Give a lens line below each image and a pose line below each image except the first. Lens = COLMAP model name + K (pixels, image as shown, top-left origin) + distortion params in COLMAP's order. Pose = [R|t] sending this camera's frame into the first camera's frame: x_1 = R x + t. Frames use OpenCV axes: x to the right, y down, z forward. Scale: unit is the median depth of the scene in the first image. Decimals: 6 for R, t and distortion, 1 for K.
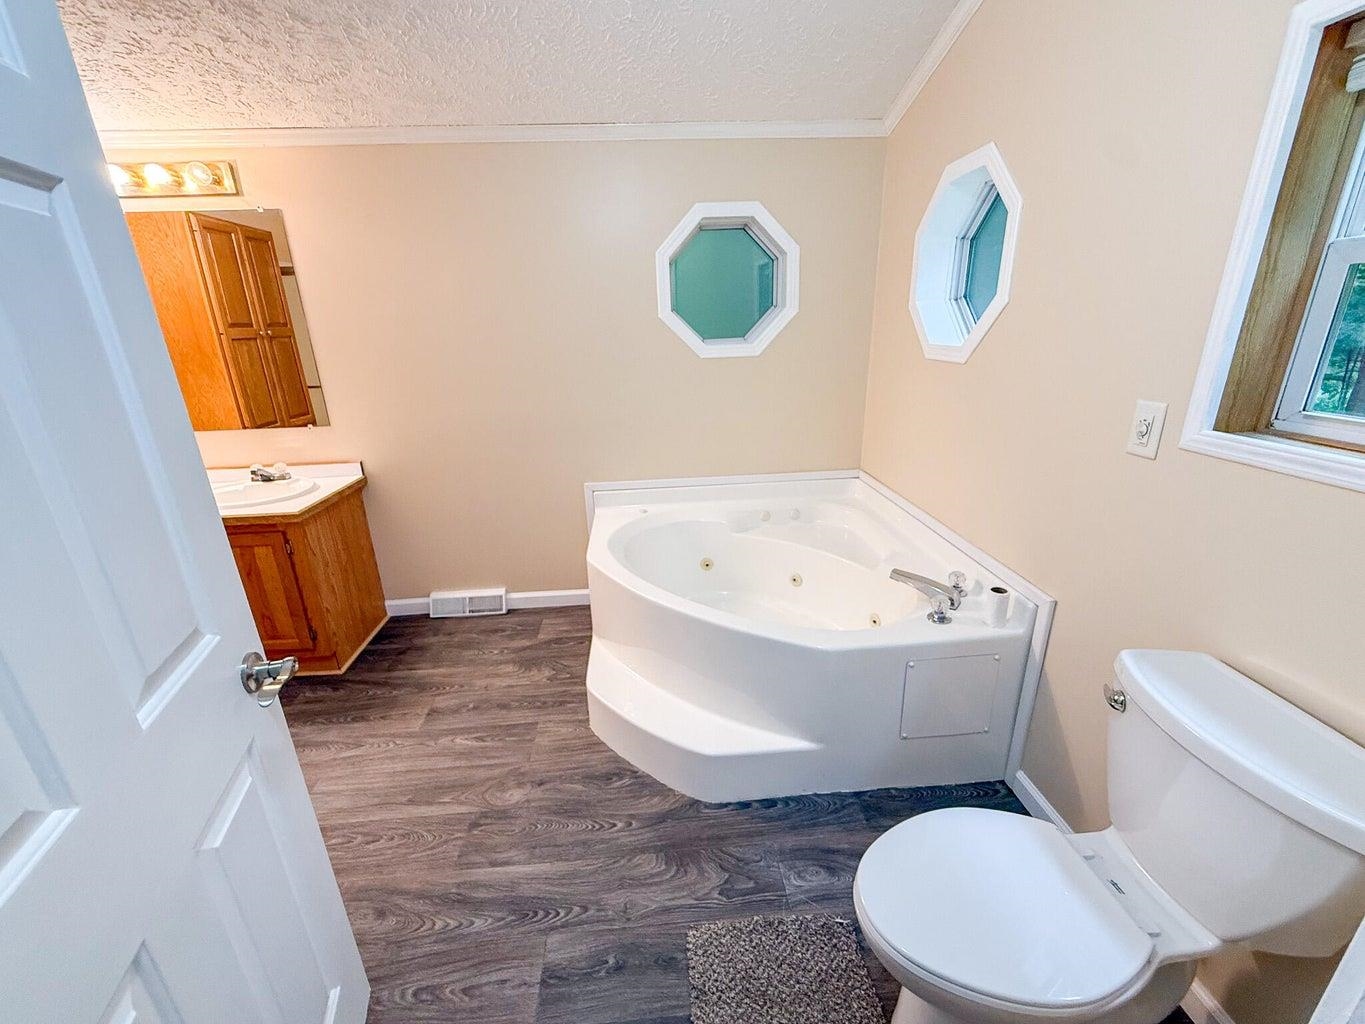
lens RADIAL K [[563.1, 0, 684.6], [0, 563.1, 511.1], [0, 0, 1]] dist [-0.000921, -0.000257]
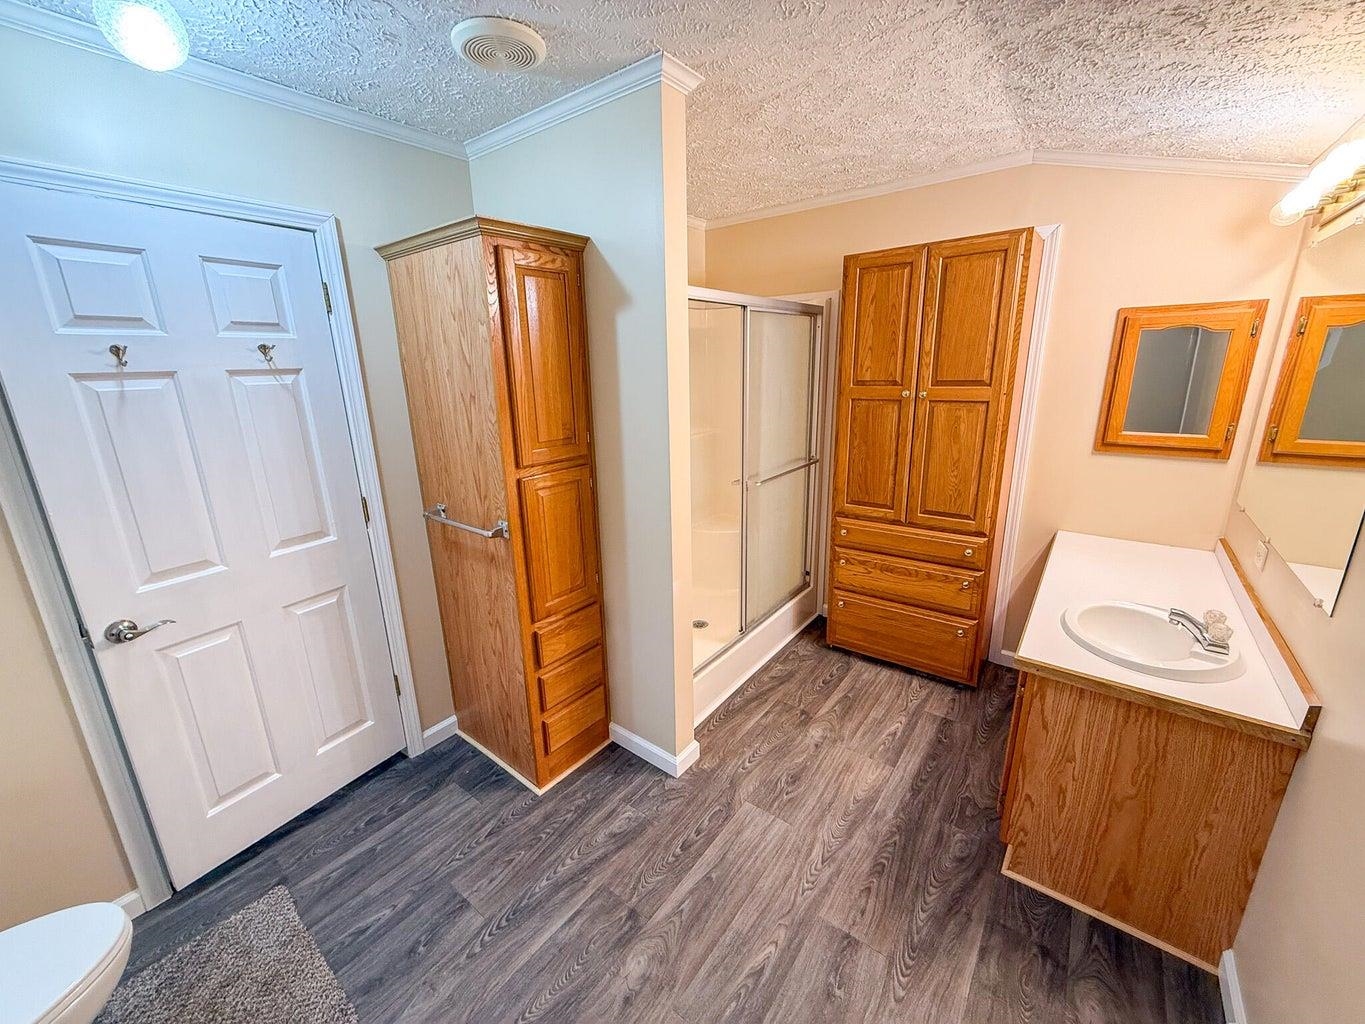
lens RADIAL K [[563.1, 0, 684.6], [0, 563.1, 511.1], [0, 0, 1]] dist [-0.000921, -0.000257]
pose [[-0.675876, 0.241417, -0.696354, 0.070911], [-0.199077, 0.849909, 0.487875, -0.493668], [0.709619, 0.468371, -0.526373, 1.154846]]
